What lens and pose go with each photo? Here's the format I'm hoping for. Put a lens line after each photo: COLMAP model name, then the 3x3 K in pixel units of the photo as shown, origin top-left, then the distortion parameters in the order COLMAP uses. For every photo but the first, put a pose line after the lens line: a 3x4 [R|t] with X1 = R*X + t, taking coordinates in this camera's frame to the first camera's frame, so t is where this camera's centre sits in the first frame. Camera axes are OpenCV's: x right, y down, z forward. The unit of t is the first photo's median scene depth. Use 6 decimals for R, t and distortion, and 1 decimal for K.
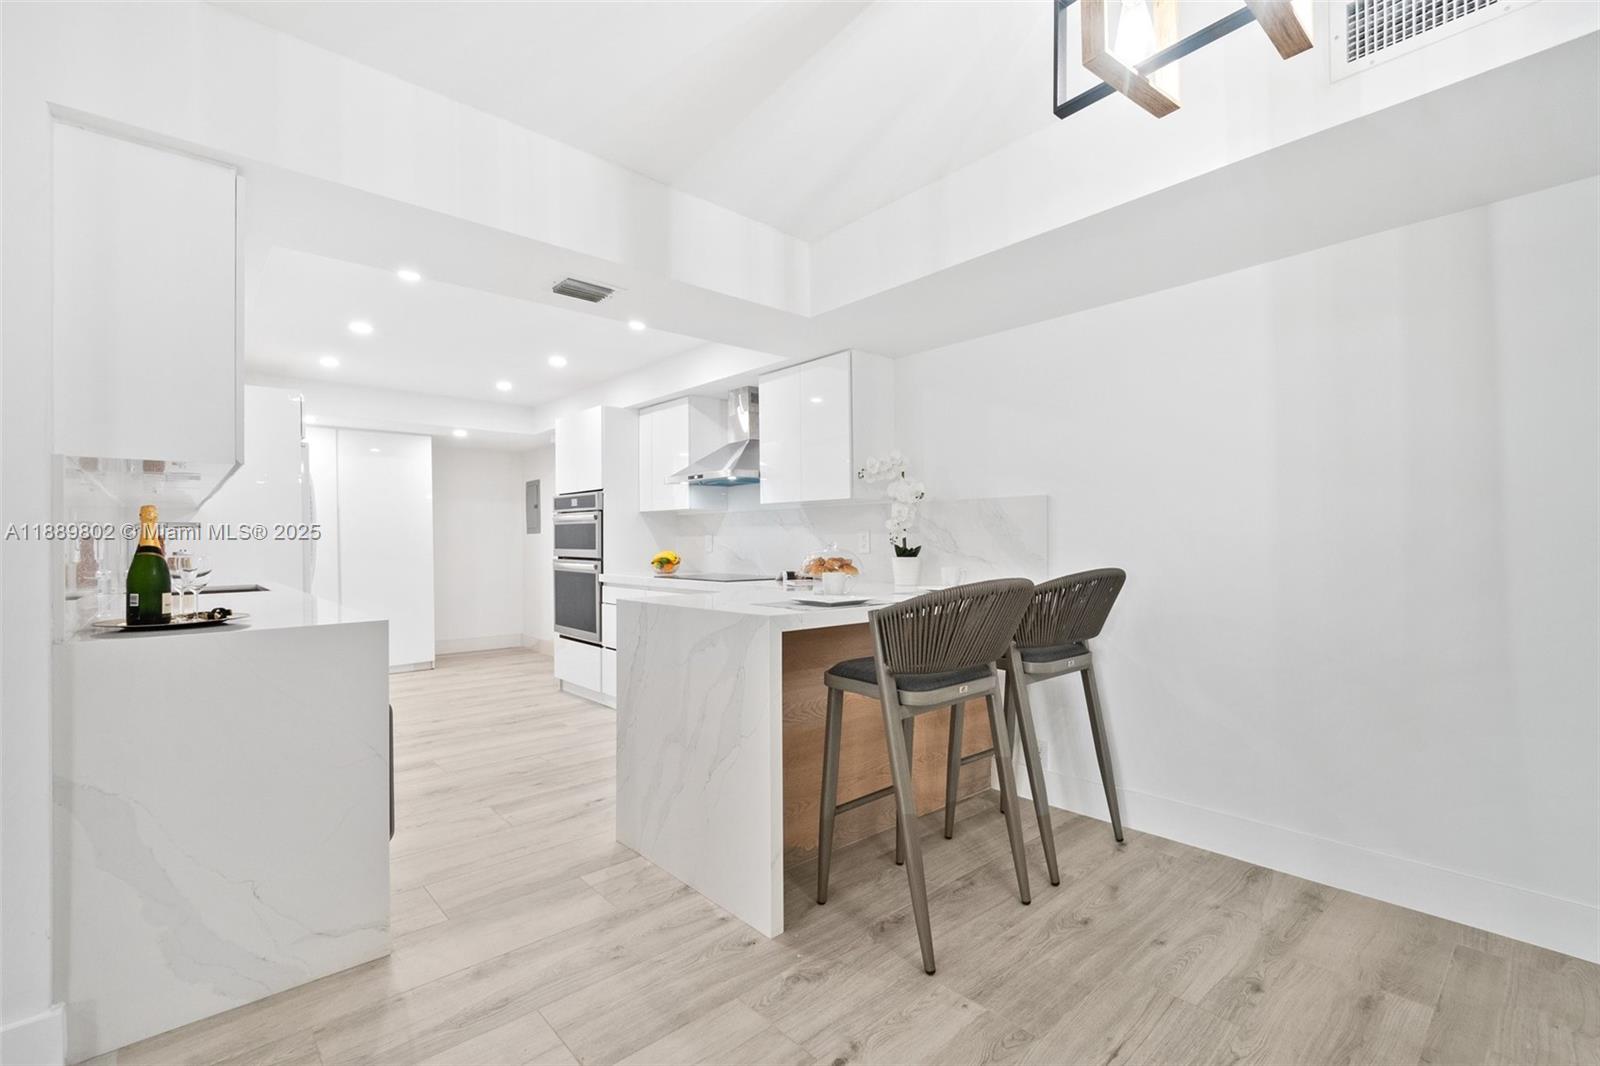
lens RADIAL K [[718.5, 0, 818.9], [0, 718.5, 535.2], [0, 0, 1]] dist [-0.001215, -0.002897]
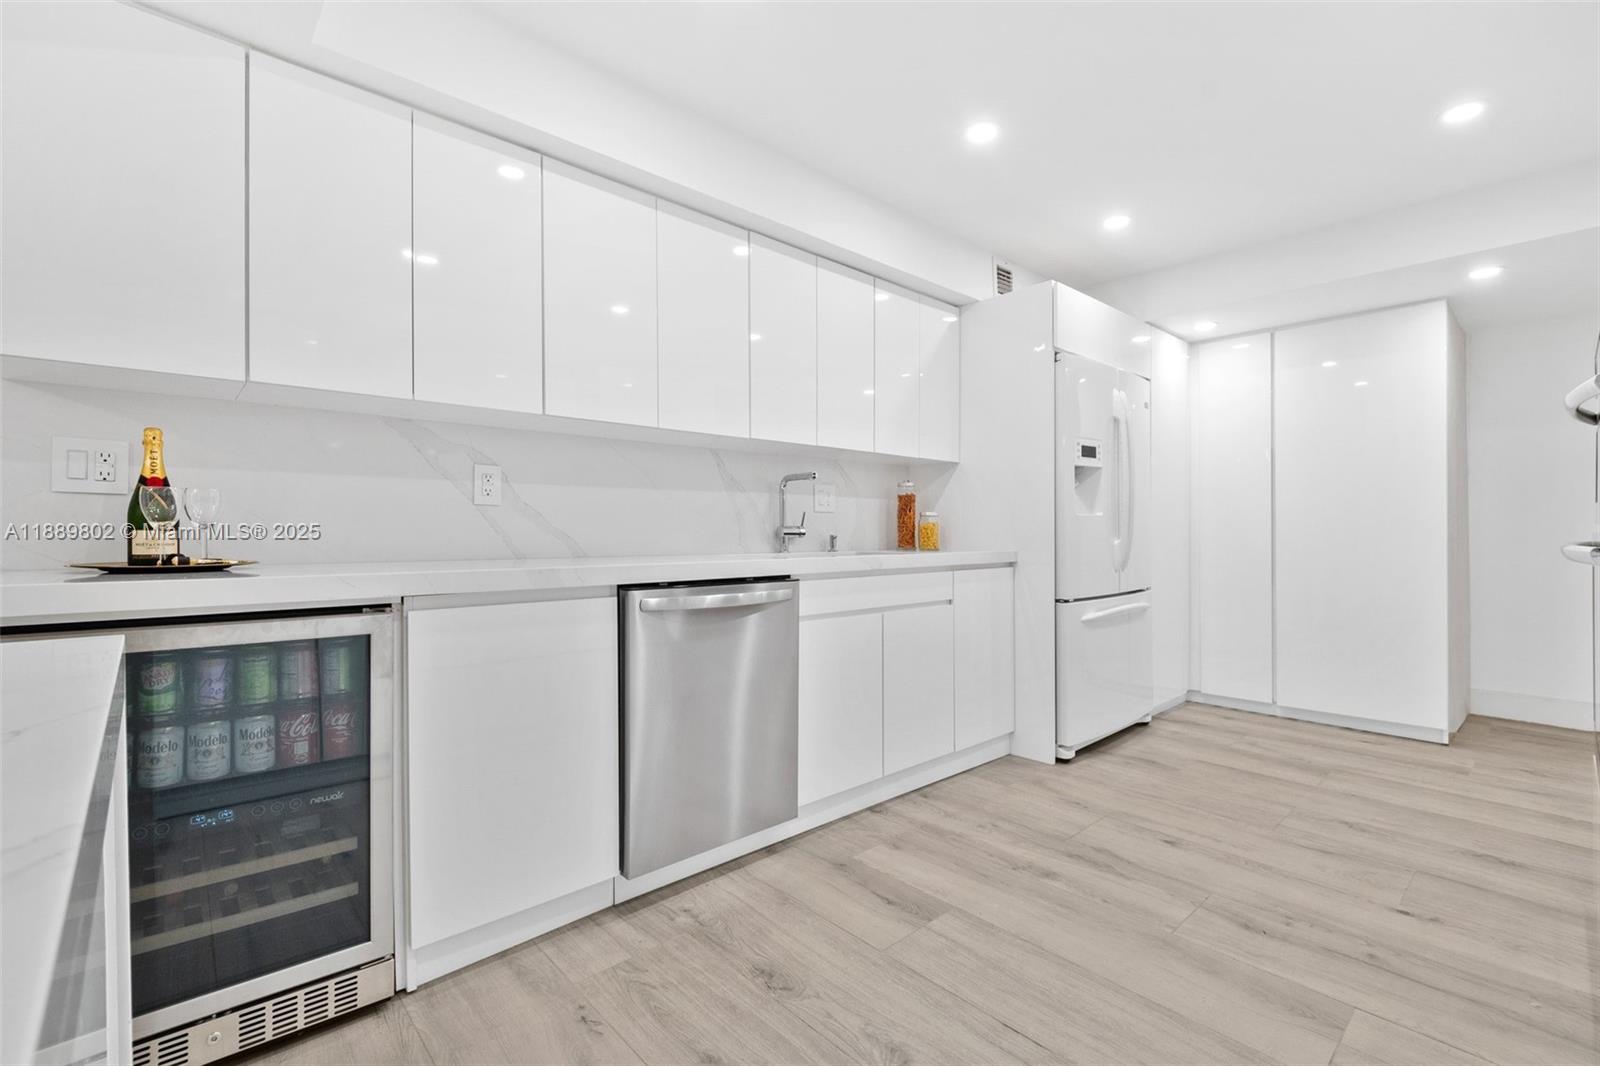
lens RADIAL K [[718.5, 0, 797.2], [0, 718.5, 531.0], [0, 0, 1]] dist [-0.001215, -0.002897]
pose [[-0.003280, 0.006838, -0.999971, -0.023850], [0.002921, 0.999972, 0.006829, 0.031270], [0.999990, -0.002898, -0.003300, 0.681444]]
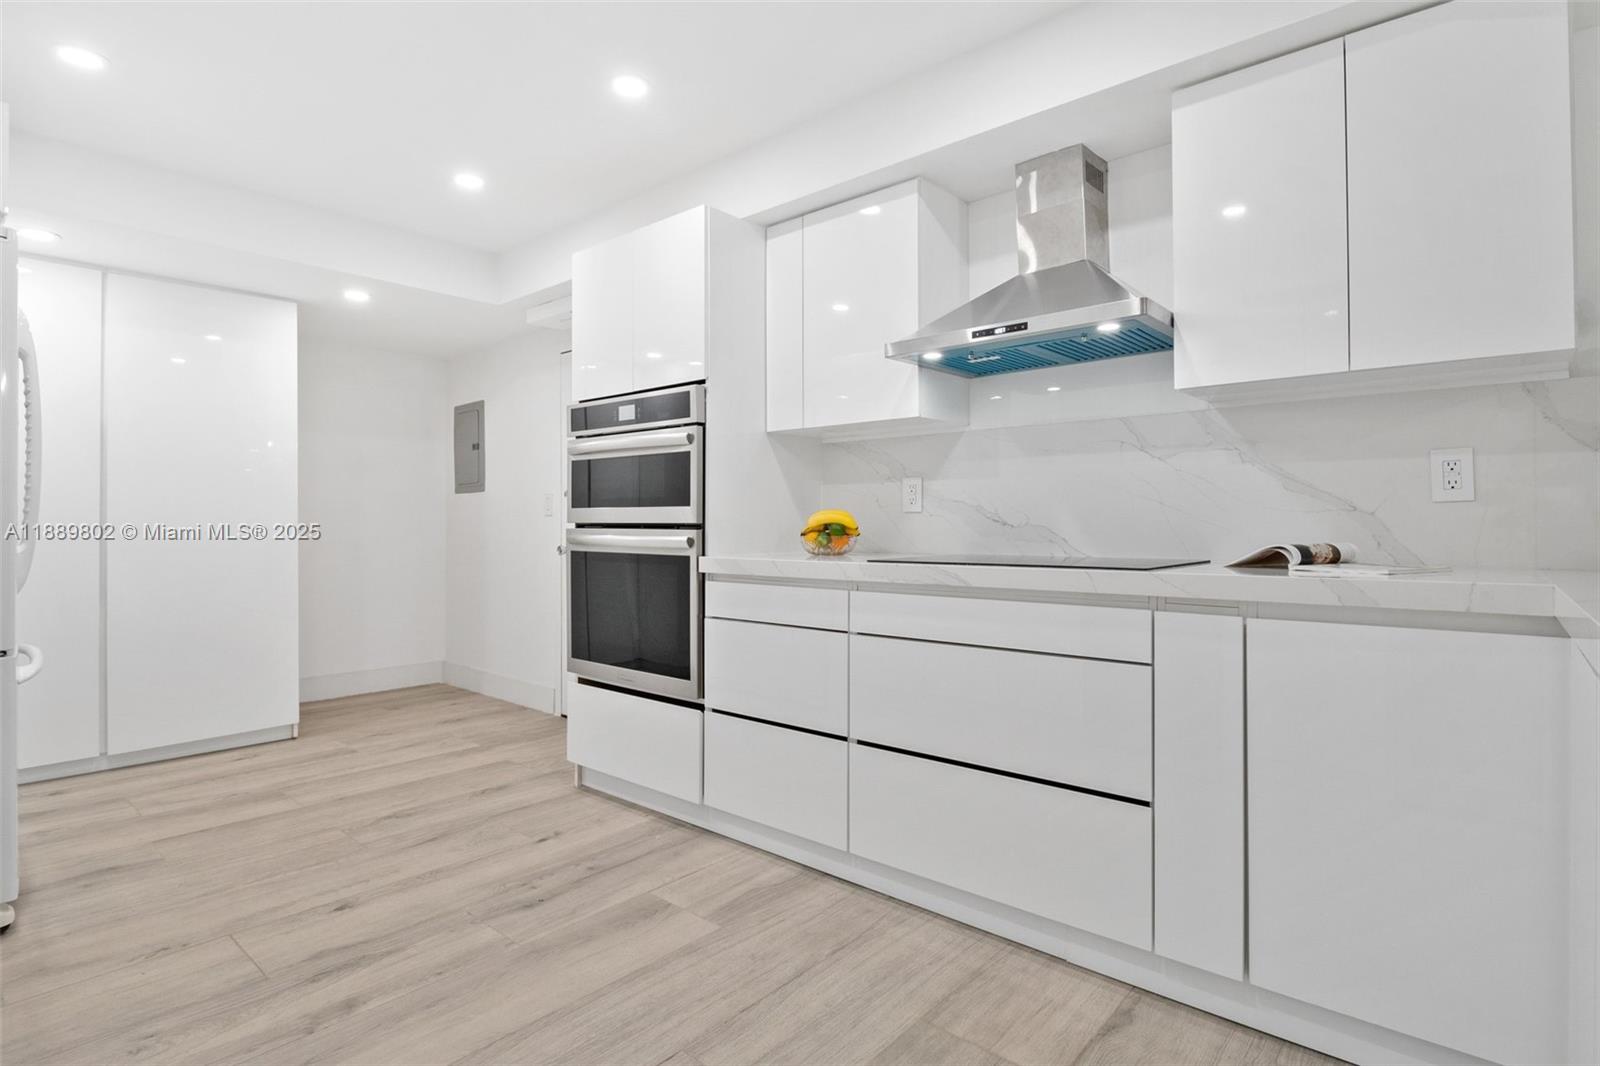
lens RADIAL K [[811.2, 0, 824.2], [0, 811.2, 508.9], [0, 0, 1]] dist [0.003860, -0.005894]
pose [[0.991444, 0.002664, 0.130503, -0.292476], [-0.000973, 0.999915, -0.013018, 0.029066], [-0.130526, 0.012780, 0.991362, 0.452044]]
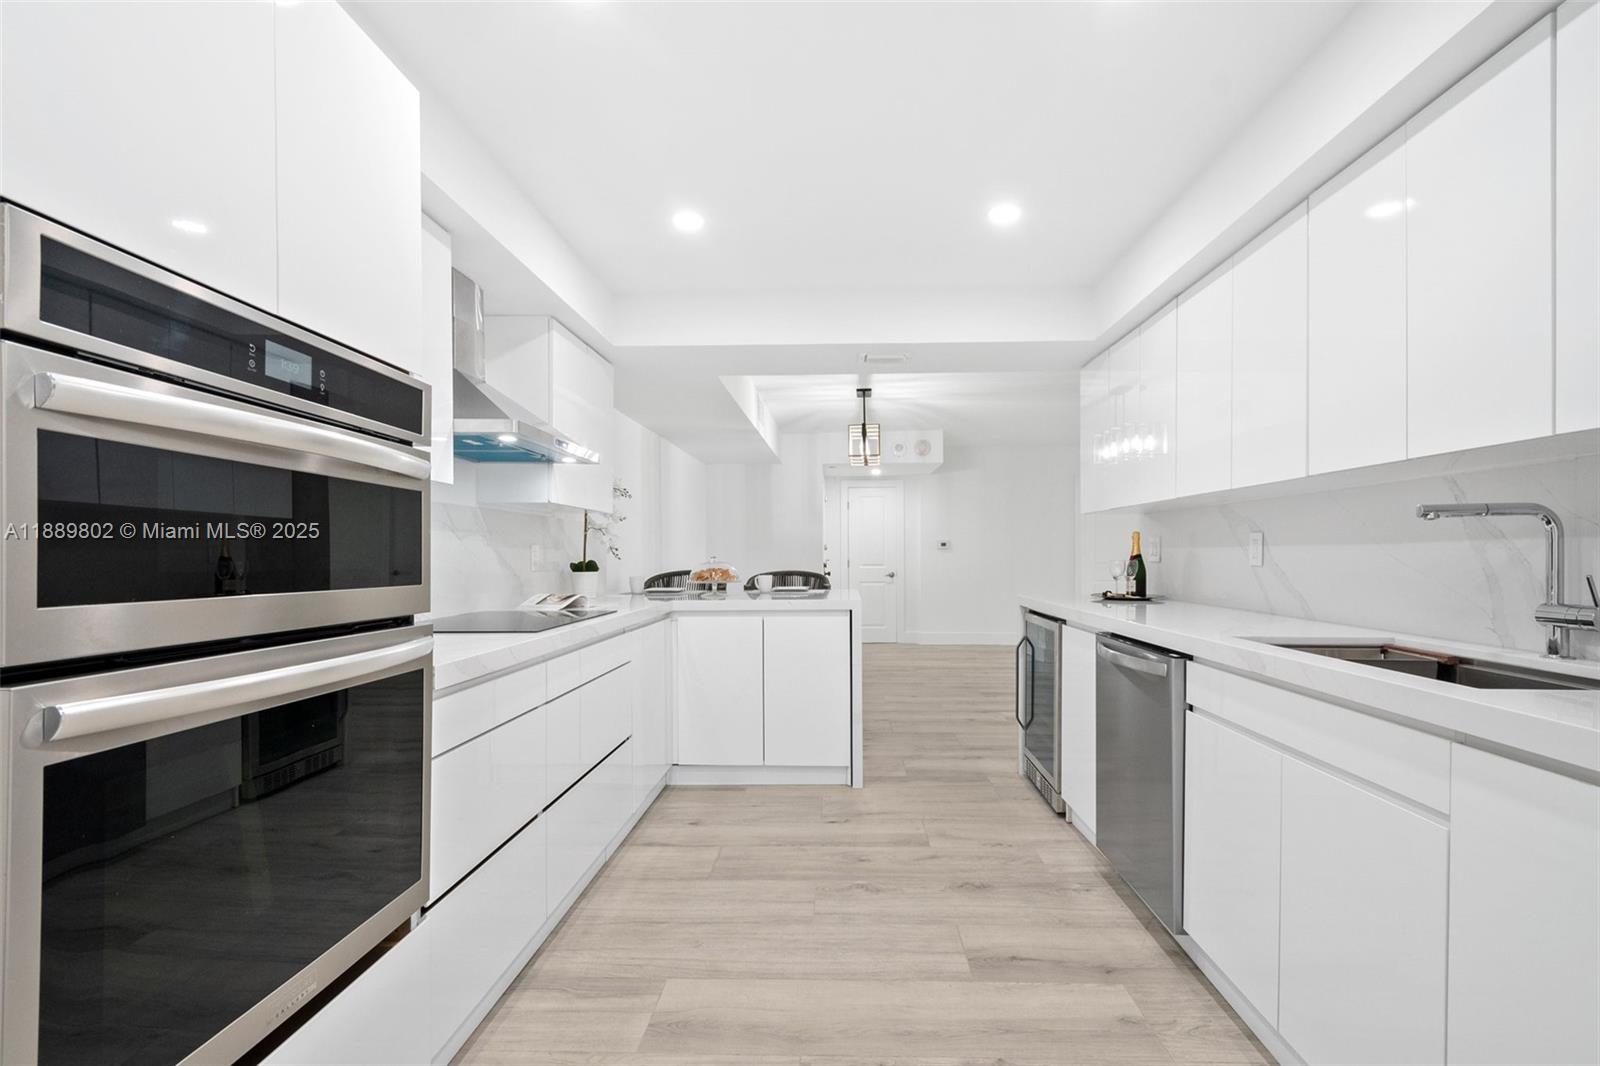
lens RADIAL K [[718.5, 0, 849.5], [0, 718.5, 557.3], [0, 0, 1]] dist [-0.001215, -0.002897]
pose [[-0.743525, 0.003778, 0.668697, -0.625303], [0.003563, 0.999992, -0.001688, 0.010635], [-0.668699, 0.001128, -0.743533, 1.099408]]
